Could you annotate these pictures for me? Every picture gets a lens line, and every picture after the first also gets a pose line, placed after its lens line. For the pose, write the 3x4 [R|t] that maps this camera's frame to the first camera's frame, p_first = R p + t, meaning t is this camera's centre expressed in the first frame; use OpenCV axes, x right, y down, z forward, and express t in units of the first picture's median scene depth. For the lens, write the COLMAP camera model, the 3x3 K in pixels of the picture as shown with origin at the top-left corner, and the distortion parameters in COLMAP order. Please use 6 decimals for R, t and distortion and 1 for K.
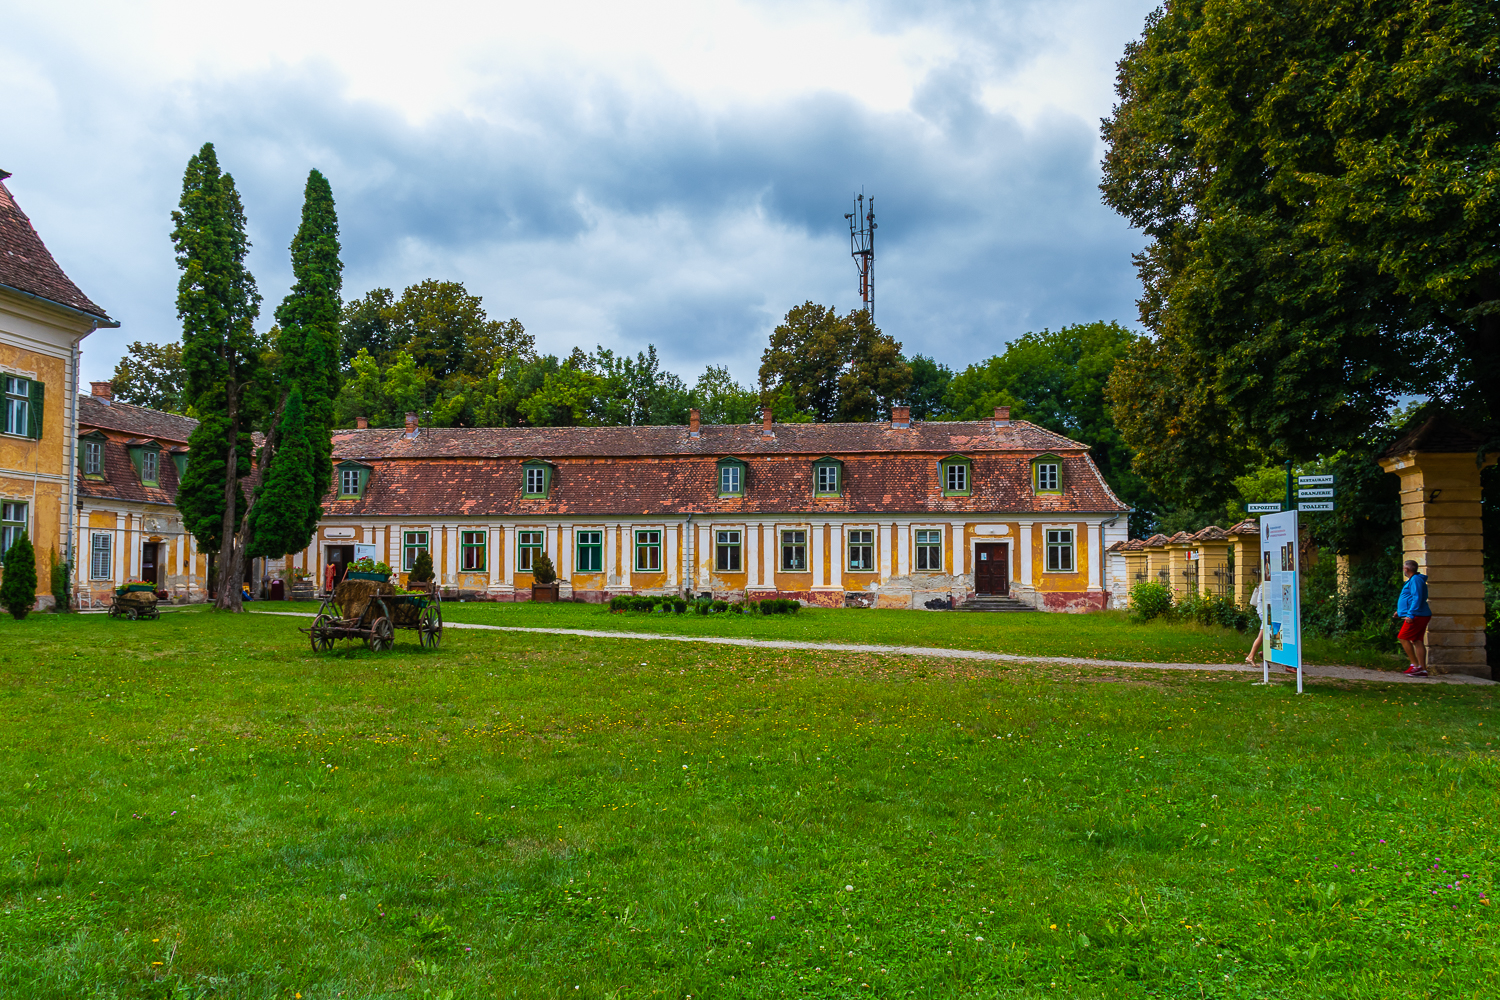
lens RADIAL K [[1208.6, 0, 750.0], [0, 1208.6, 500.0], [0, 0, 1]] dist [0.011465, 0.011579]
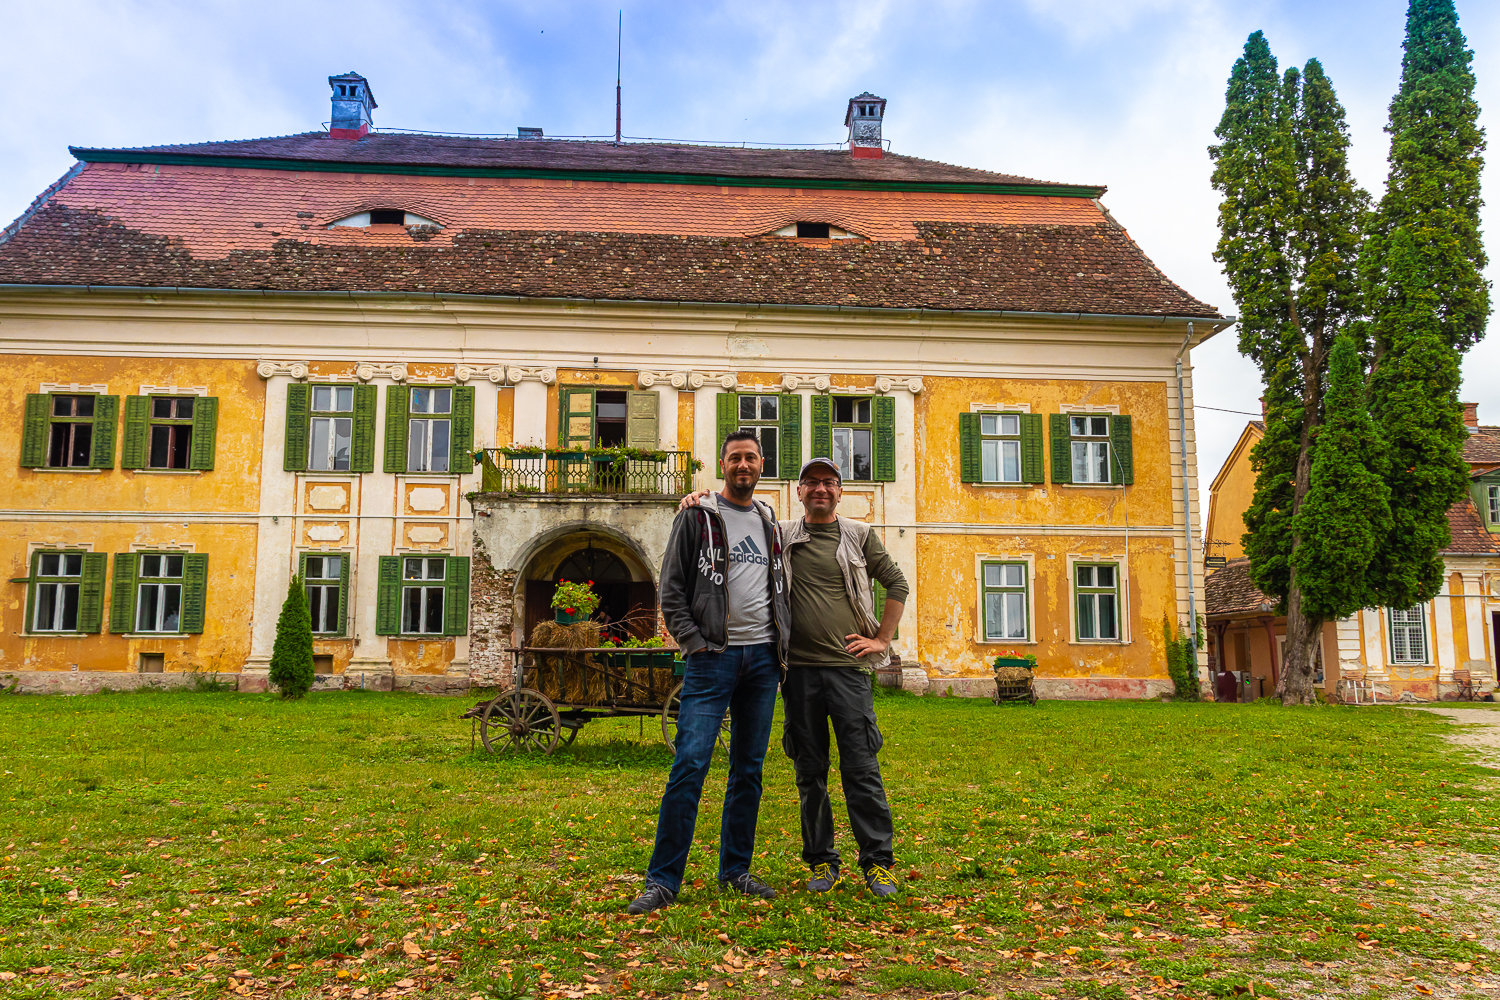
lens RADIAL K [[1208.6, 0, 750.0], [0, 1208.6, 500.0], [0, 0, 1]] dist [0.011465, 0.011579]
pose [[0.205012, -0.147603, -0.967566, 0.140174], [0.063580, 0.988484, -0.137322, 0.053890], [0.976692, -0.033365, 0.212035, 0.572419]]
